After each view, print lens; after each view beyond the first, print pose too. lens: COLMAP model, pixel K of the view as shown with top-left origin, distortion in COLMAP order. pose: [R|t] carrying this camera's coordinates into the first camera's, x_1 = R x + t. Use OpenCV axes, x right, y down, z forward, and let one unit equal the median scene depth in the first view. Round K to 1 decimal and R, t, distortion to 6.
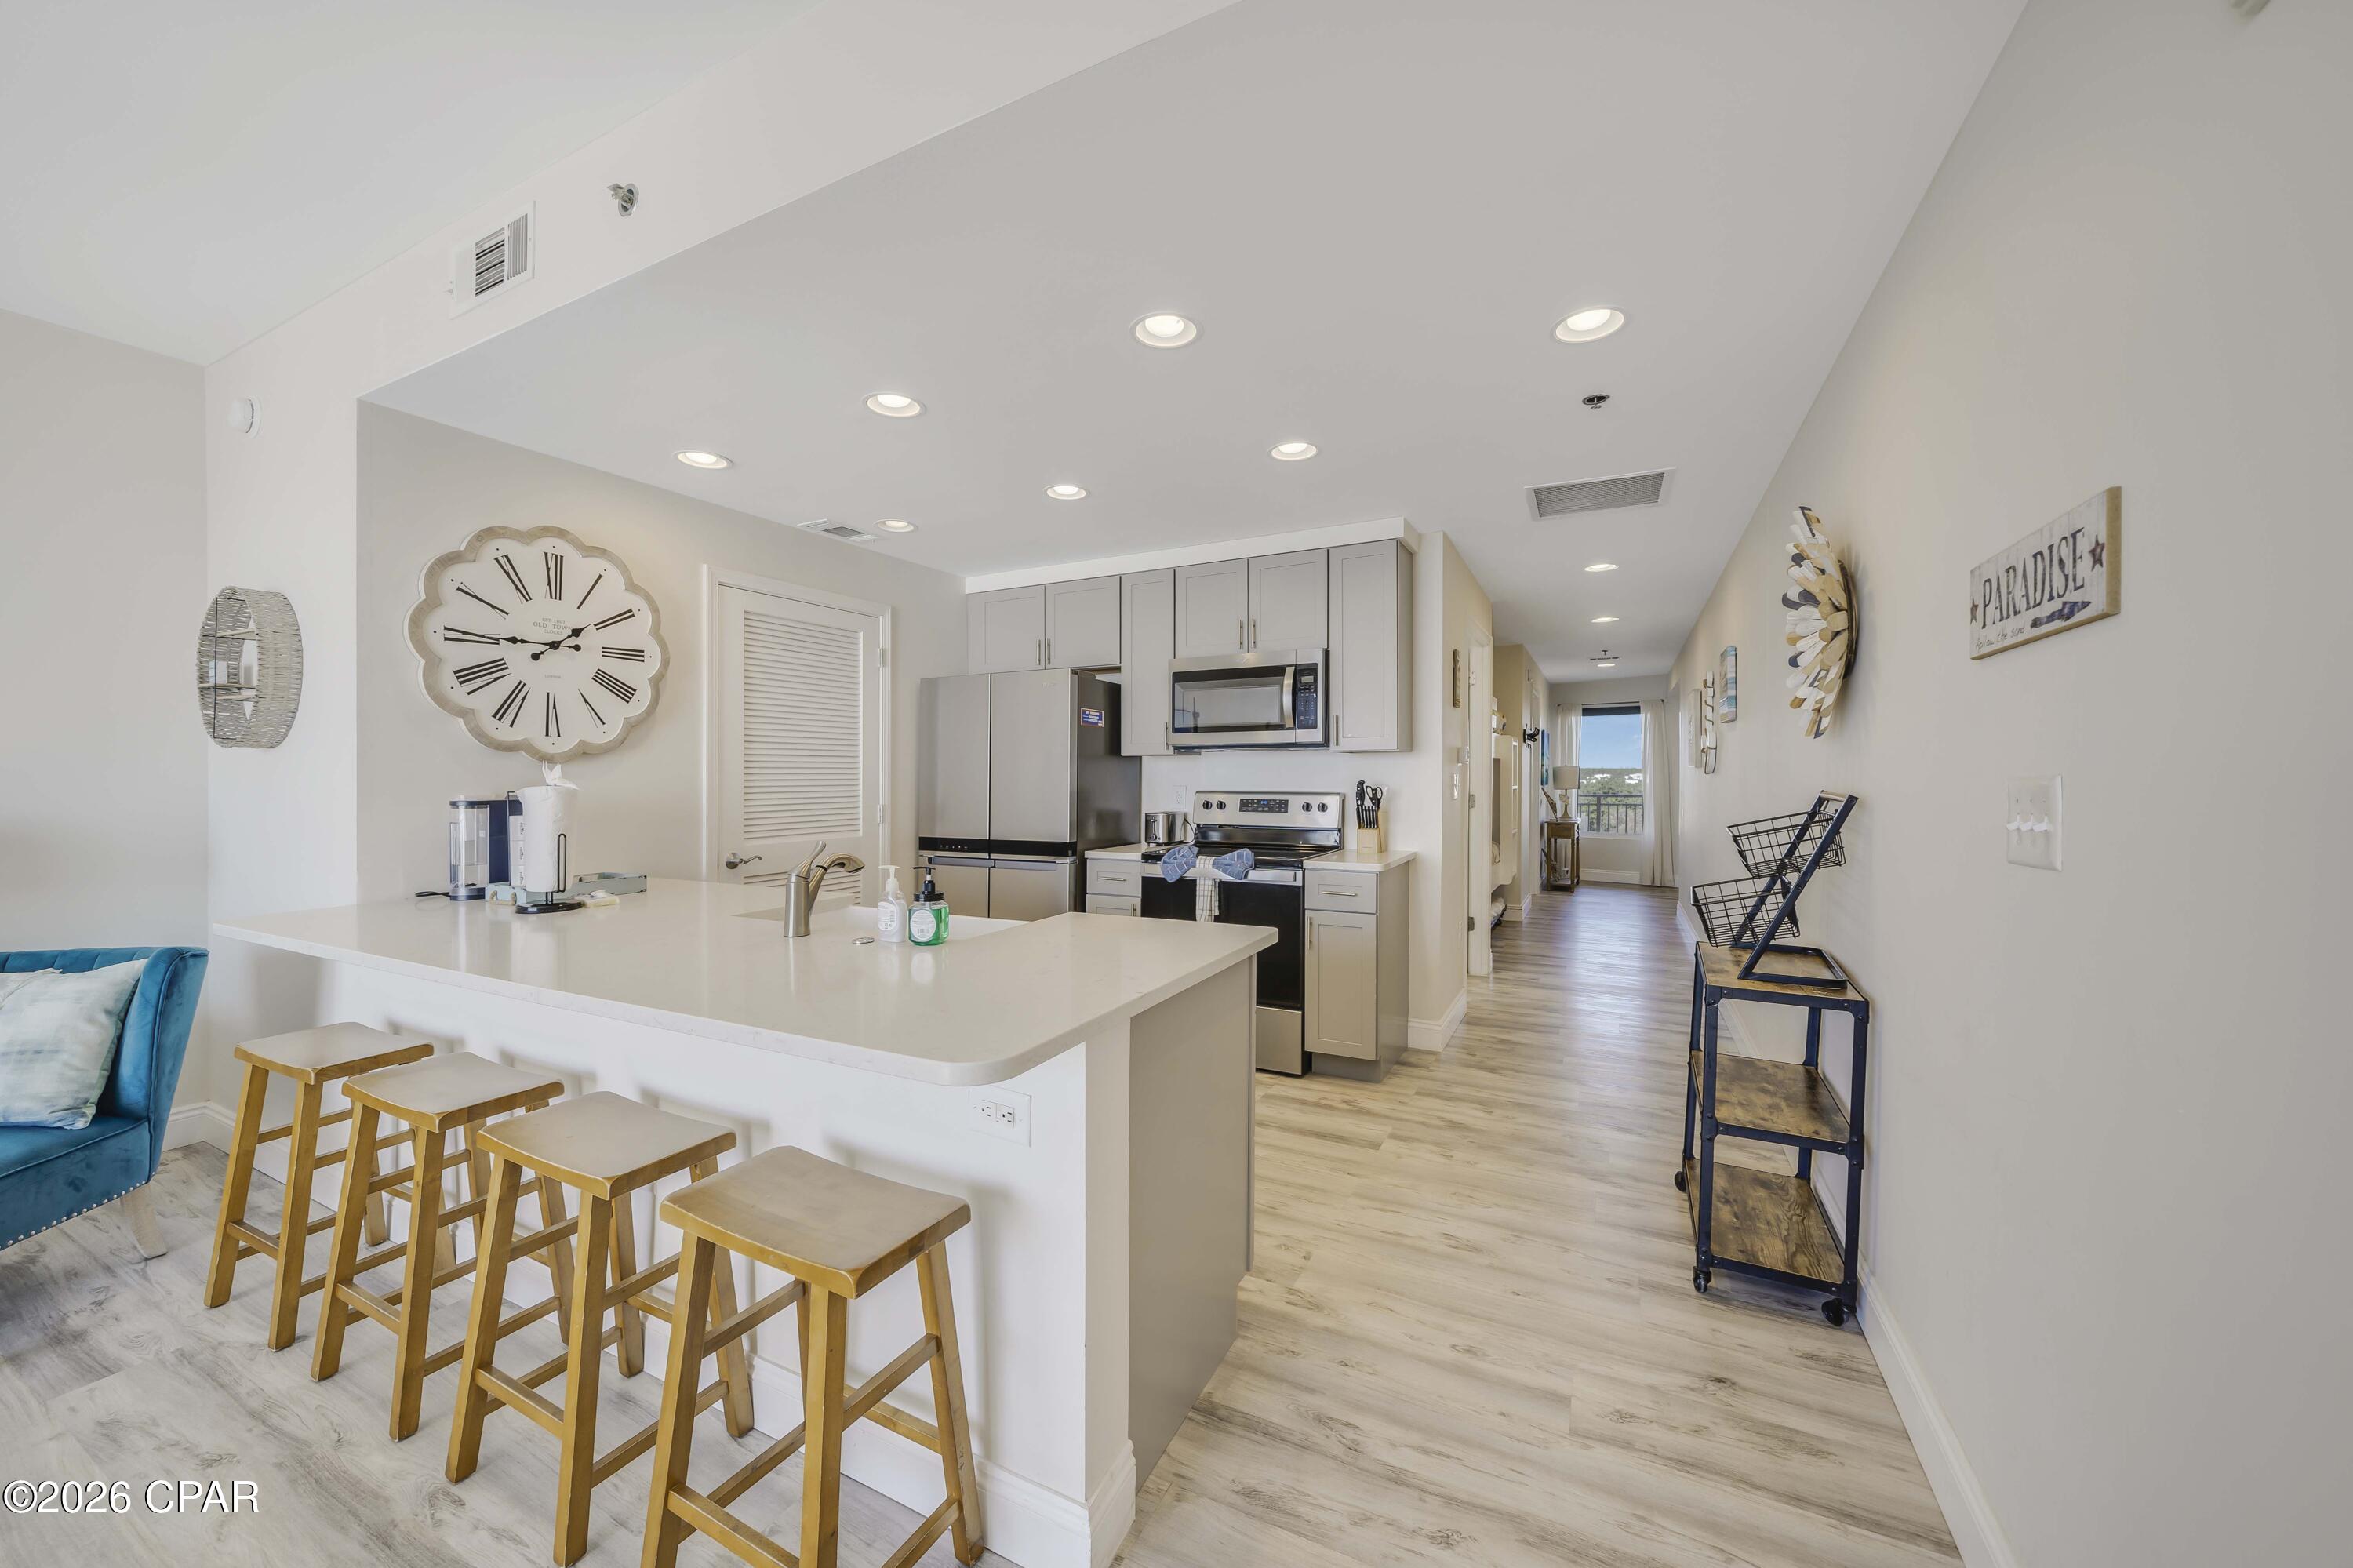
lens RADIAL K [[864.8, 0, 1148.4], [0, 864.8, 777.9], [0, 0, 1]] dist [-0.002606, -0.000185]
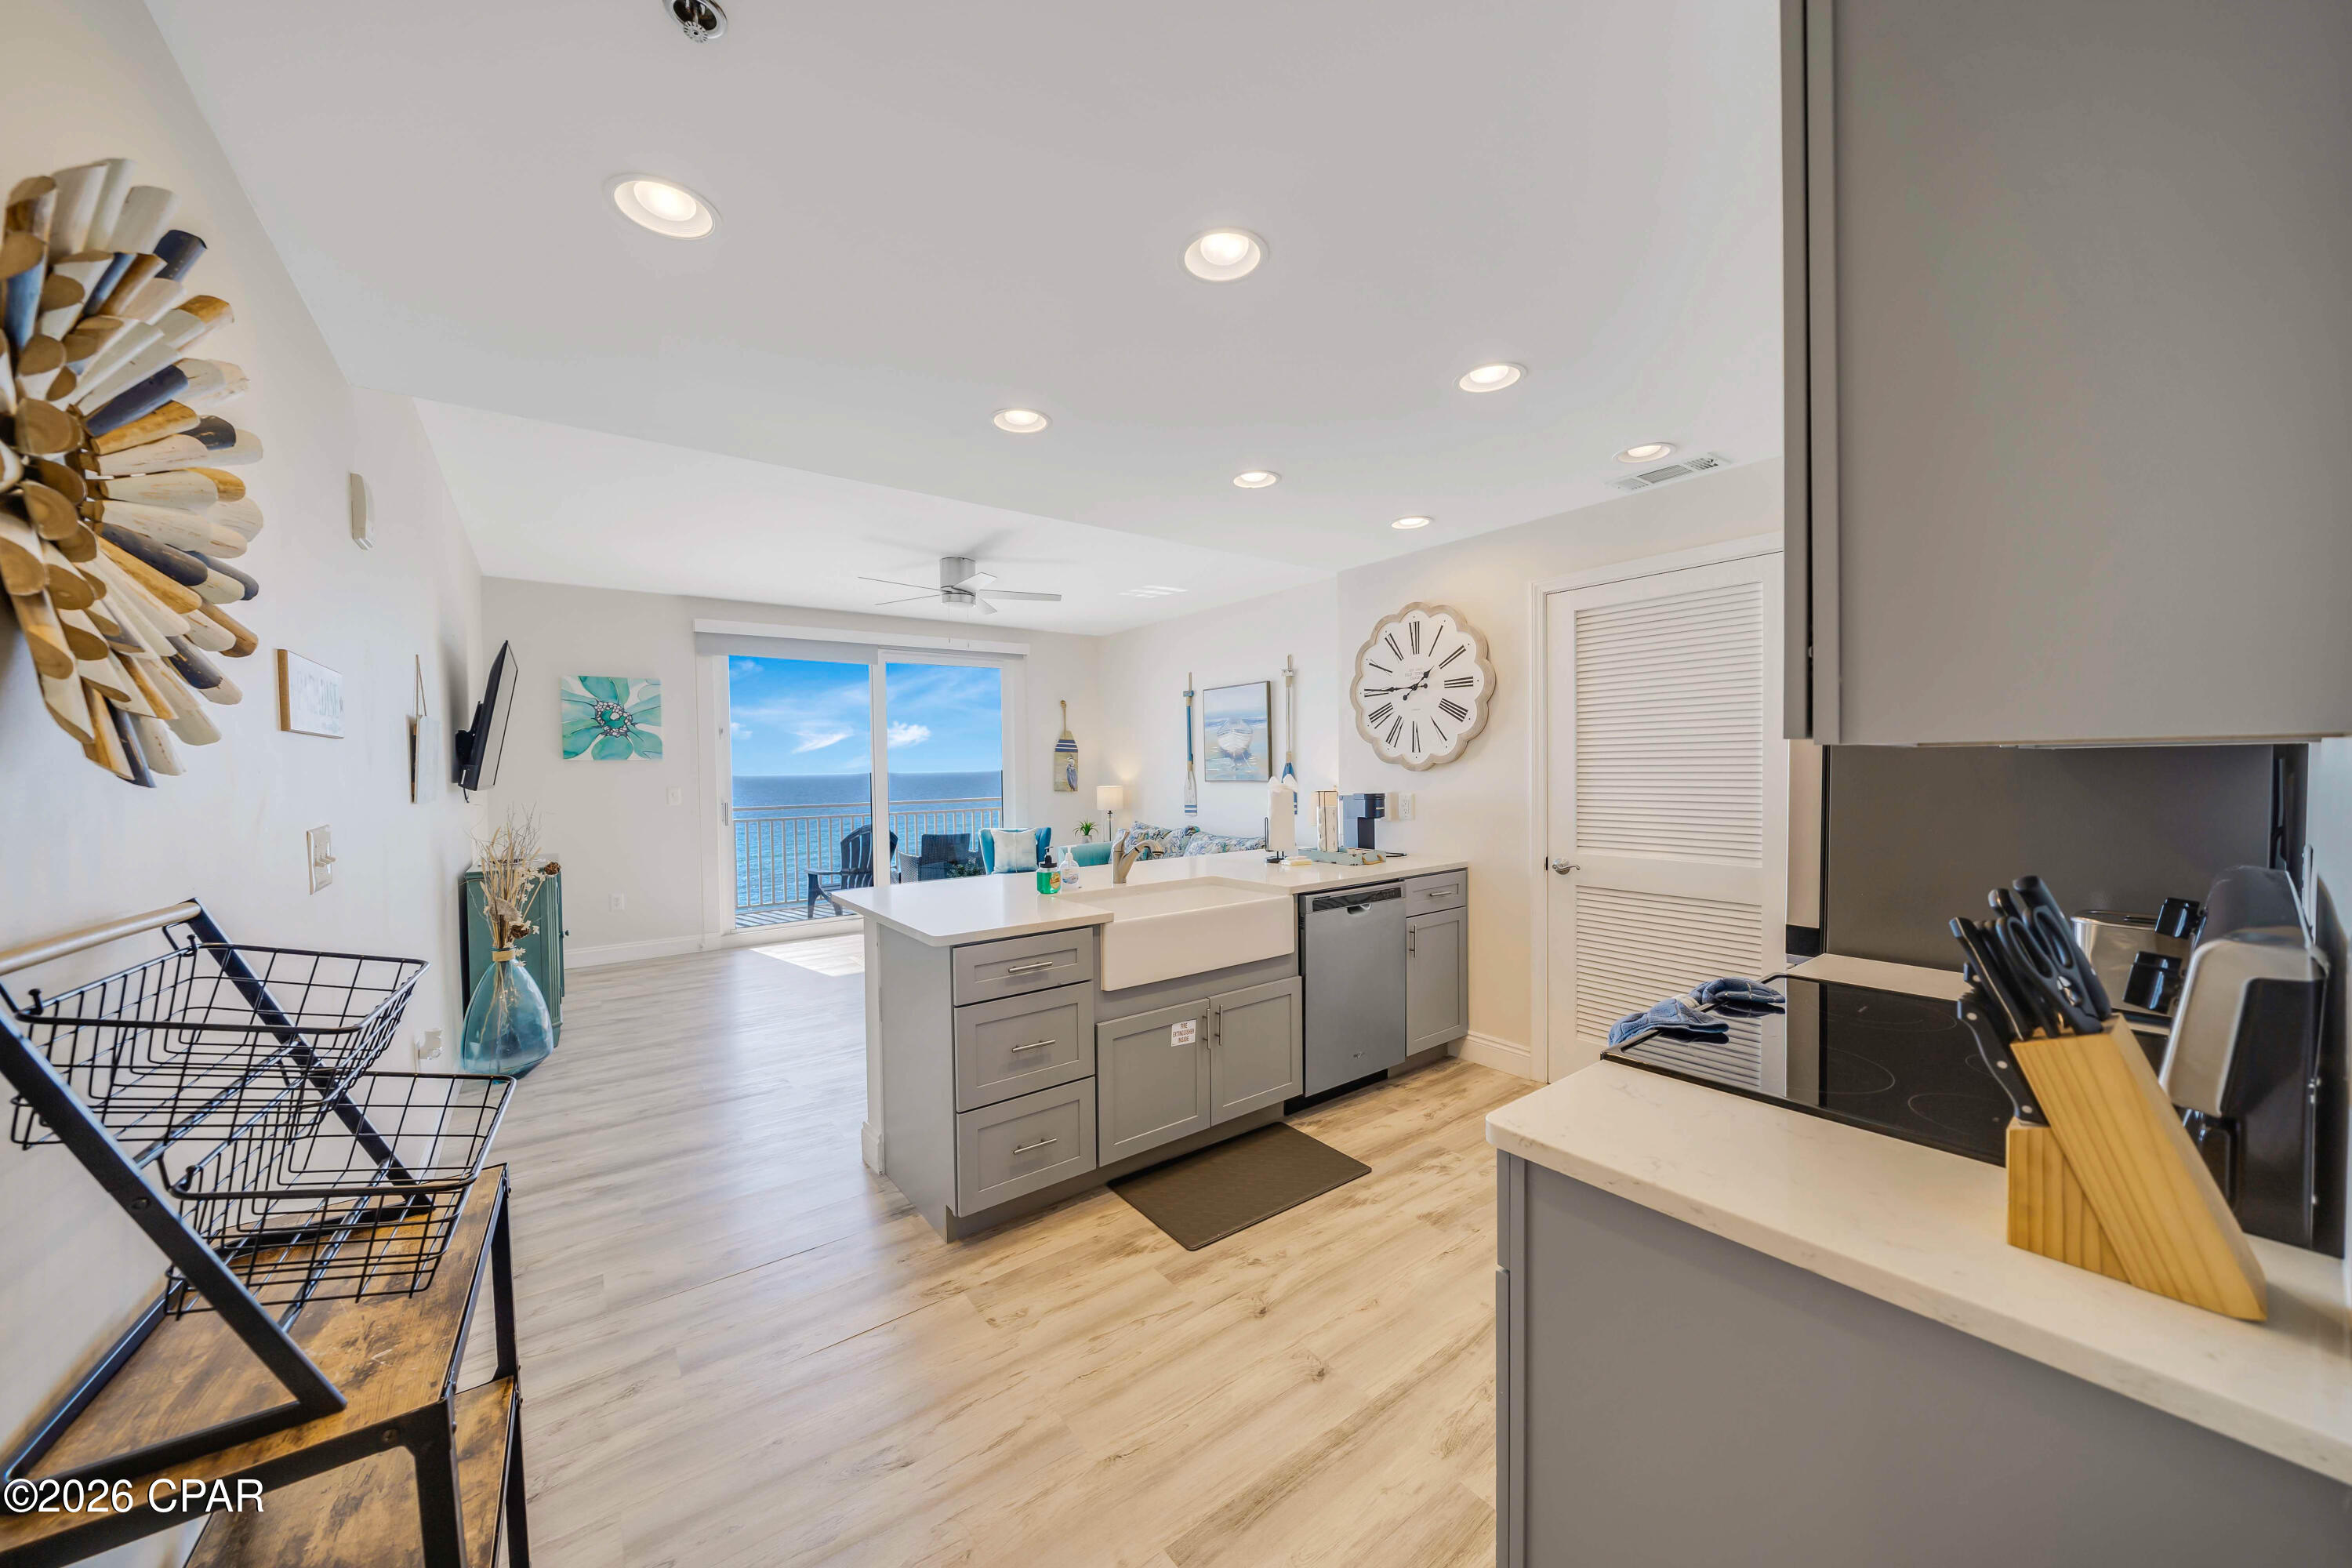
lens RADIAL K [[825.4, 0, 1178.0], [0, 825.4, 783.4], [0, 0, 1]] dist [-0.000538, -0.000050]
pose [[-0.418753, 0.031065, -0.907569, 0.694087], [0.013343, 0.999517, 0.028056, -0.040102], [0.908002, -0.000361, -0.418965, 1.210360]]
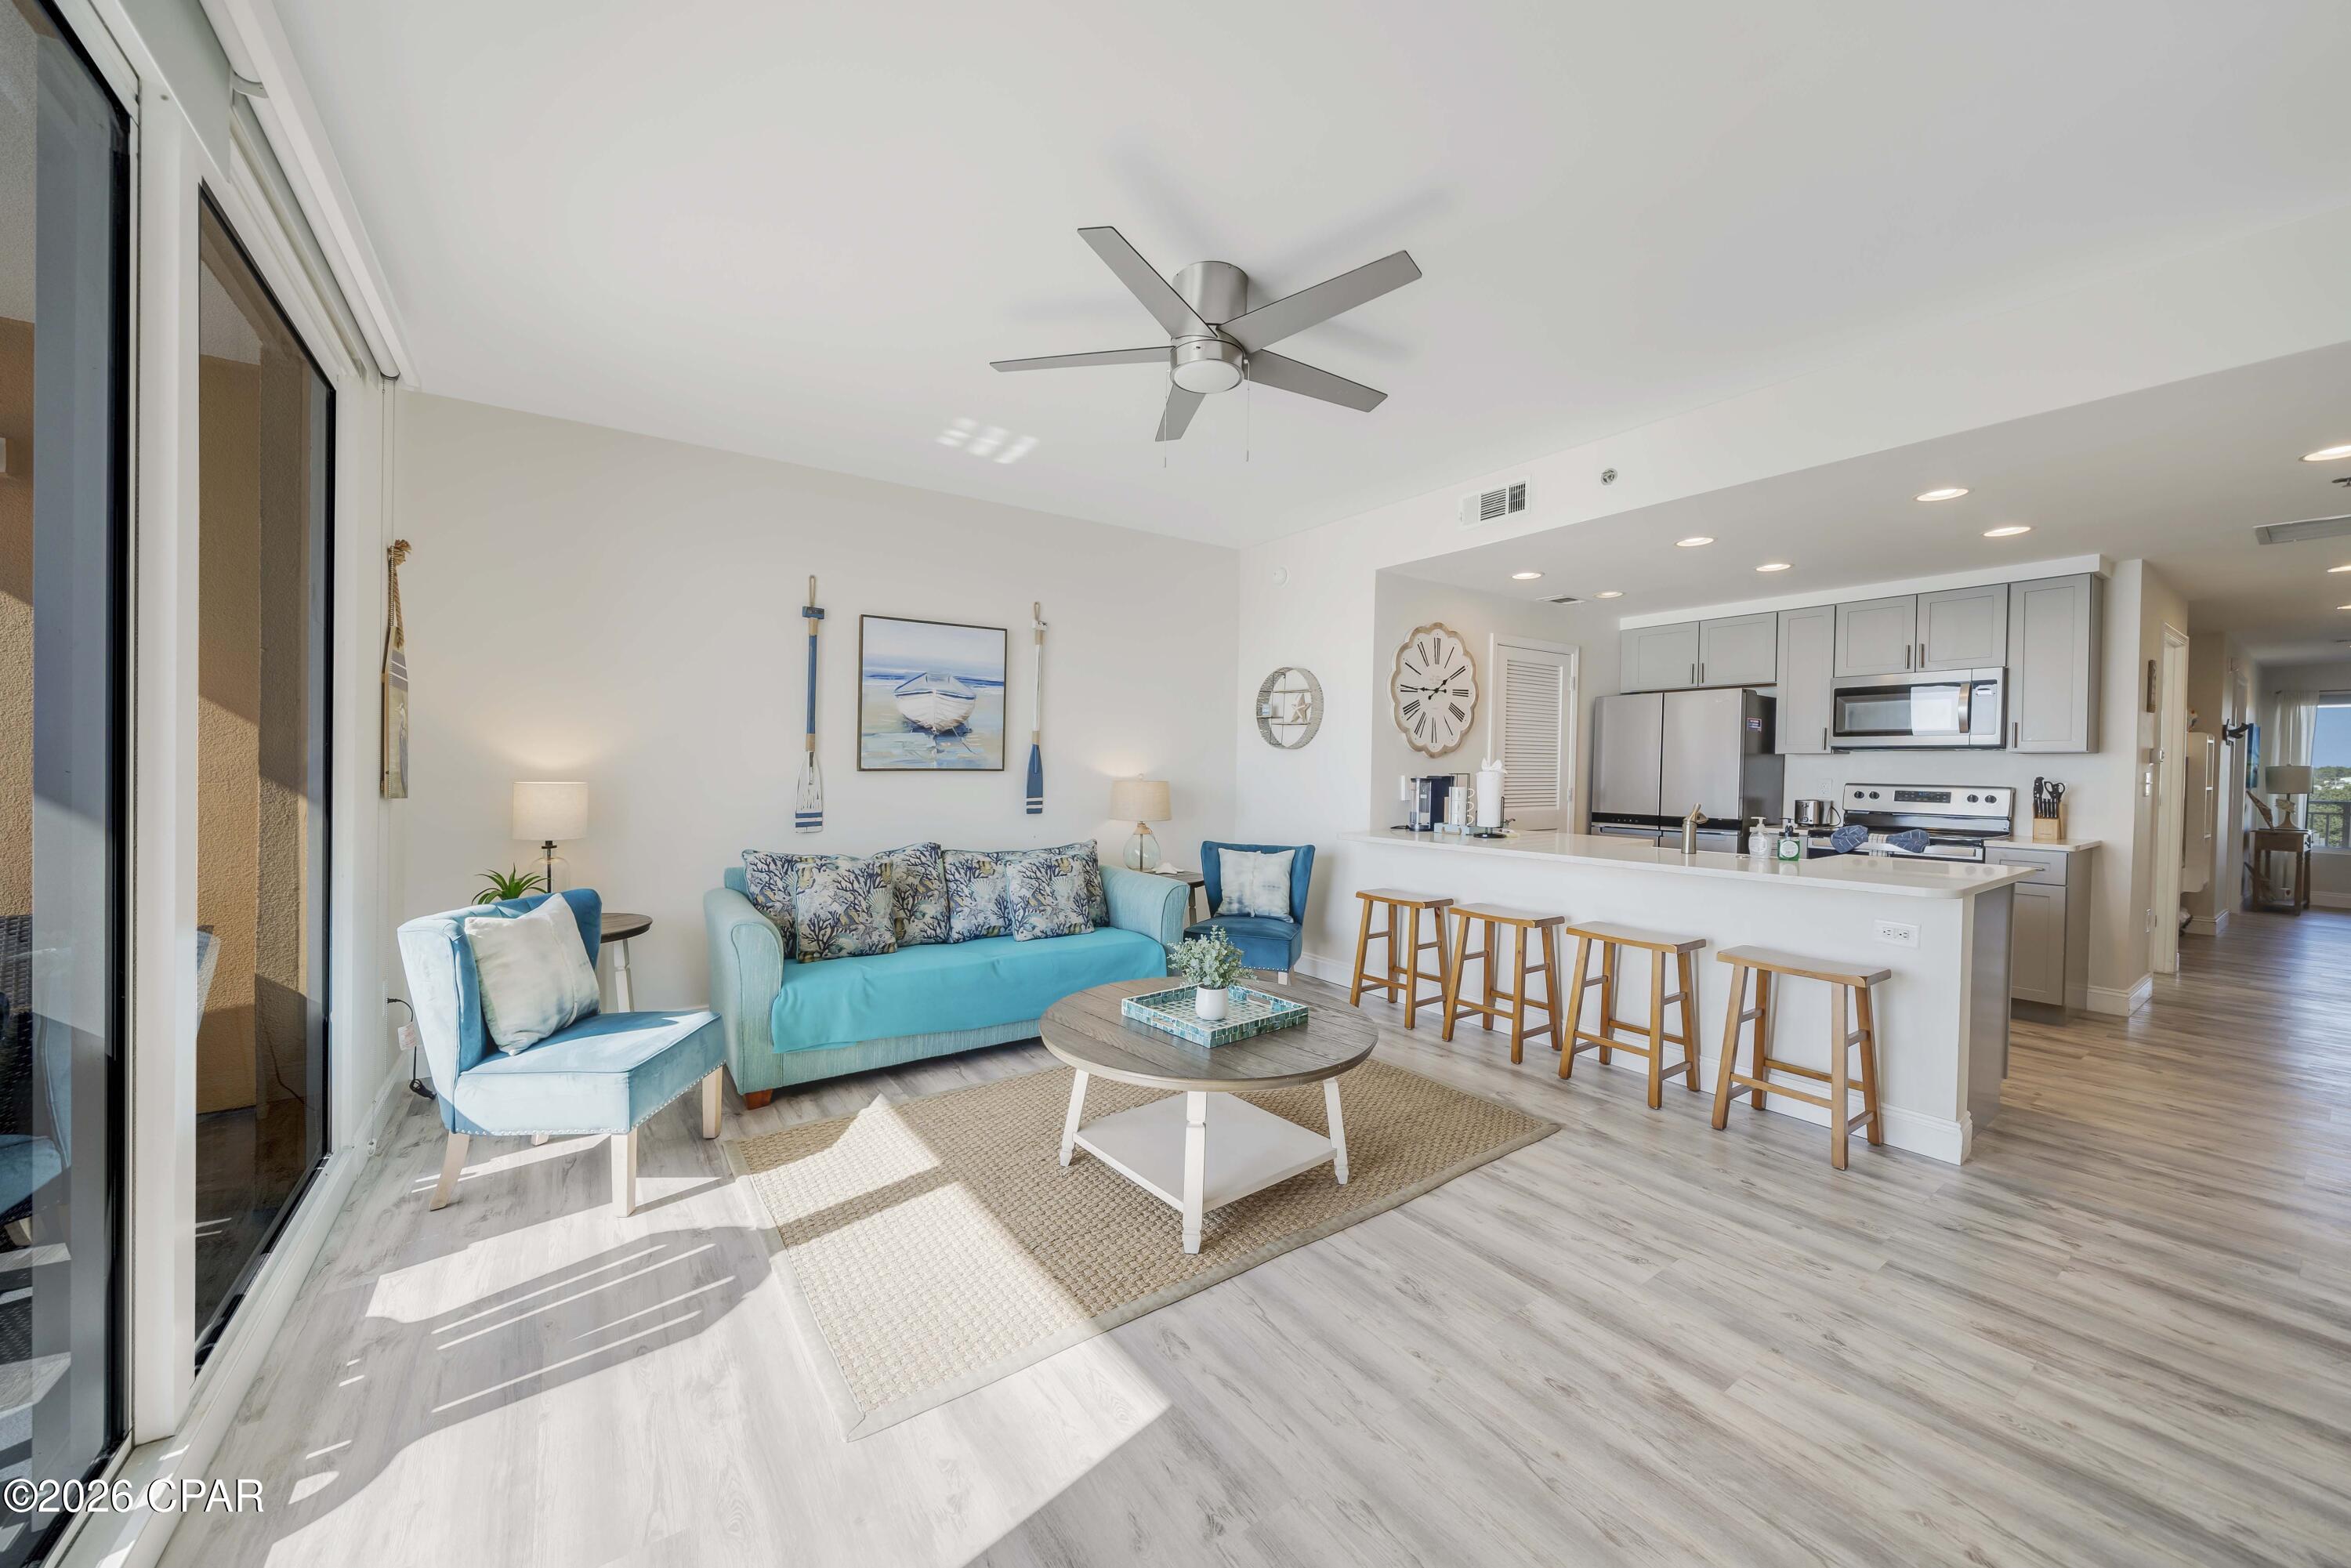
lens RADIAL K [[837.7, 0, 1168.4], [0, 837.7, 776.0], [0, 0, 1]] dist [-0.002554, -0.000058]
pose [[0.888736, 0.018409, -0.458051, -0.389934], [-0.014497, 0.999822, 0.012054, 0.006779], [0.458191, -0.004073, 0.888844, -0.752567]]
